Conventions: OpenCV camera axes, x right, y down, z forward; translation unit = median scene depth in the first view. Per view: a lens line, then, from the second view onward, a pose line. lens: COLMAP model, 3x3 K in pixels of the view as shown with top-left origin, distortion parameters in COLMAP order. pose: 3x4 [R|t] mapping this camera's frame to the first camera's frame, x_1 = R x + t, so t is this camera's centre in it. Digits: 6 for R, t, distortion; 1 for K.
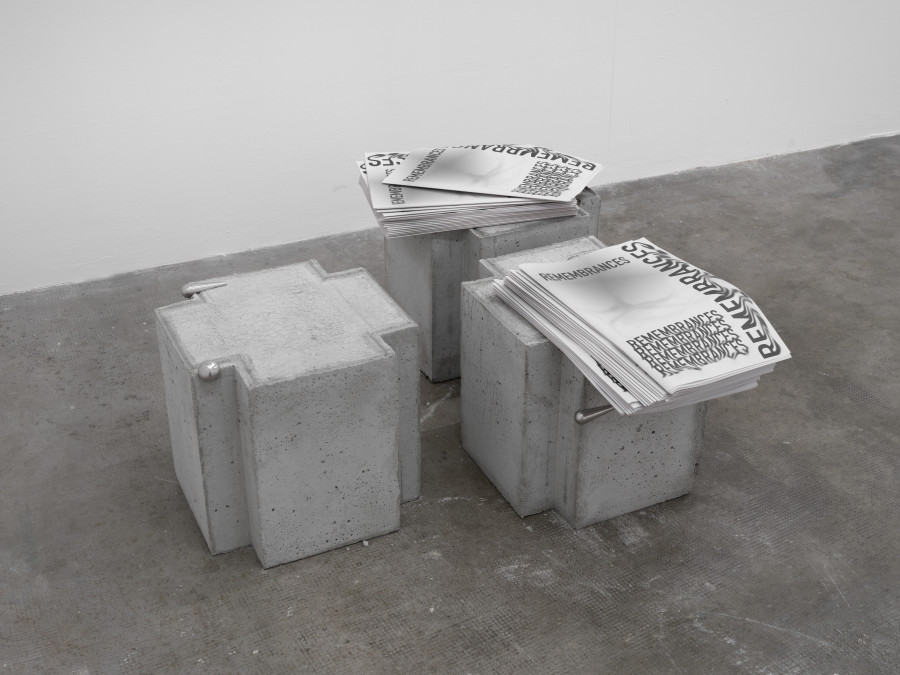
lens RADIAL K [[1176.5, 0, 450.0], [0, 1176.5, 337.5], [0, 0, 1]] dist [0.005774, -0.022738]
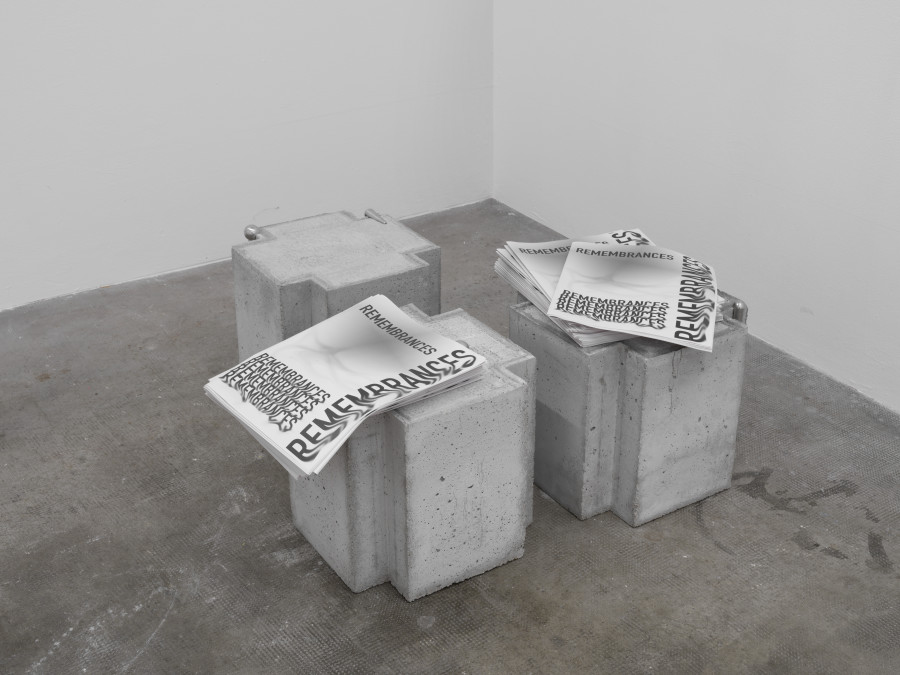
lens RADIAL K [[1186.1, 0, 400.6], [0, 1186.1, 315.8], [0, 0, 1]] dist [0.022596, -0.043278]
pose [[0.092974, 0.430913, -0.897591, 1.005062], [-0.485714, 0.806582, 0.336910, -0.404678], [0.869159, 0.404648, 0.284292, 0.686692]]
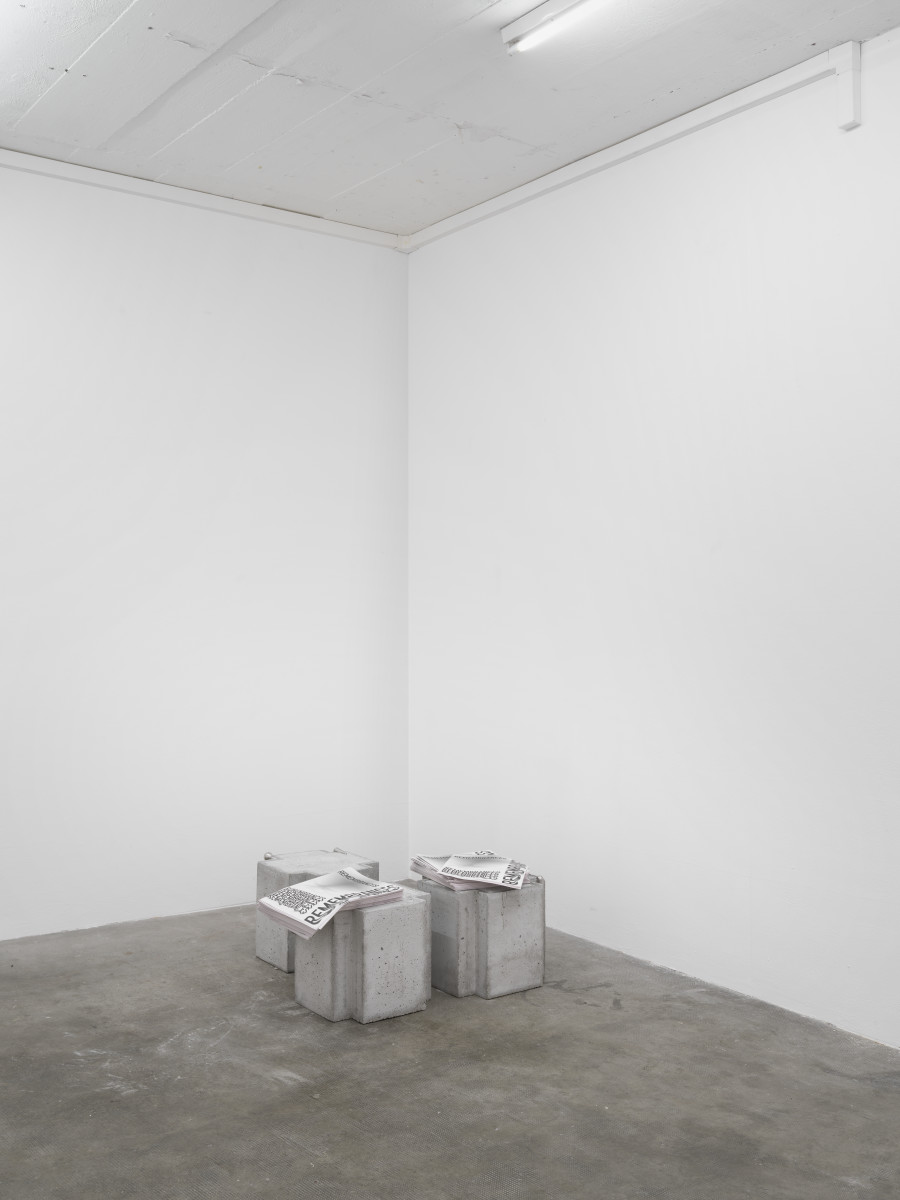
lens RADIAL K [[1219.6, 0, 450.0], [0, 1219.6, 600.0], [0, 0, 1]] dist [-0.012276, 0.009708]
pose [[0.193831, -0.001262, -0.981034, 2.062684], [-0.501507, 0.859332, -0.100193, -0.319765], [0.843161, 0.511416, 0.165933, 0.543754]]
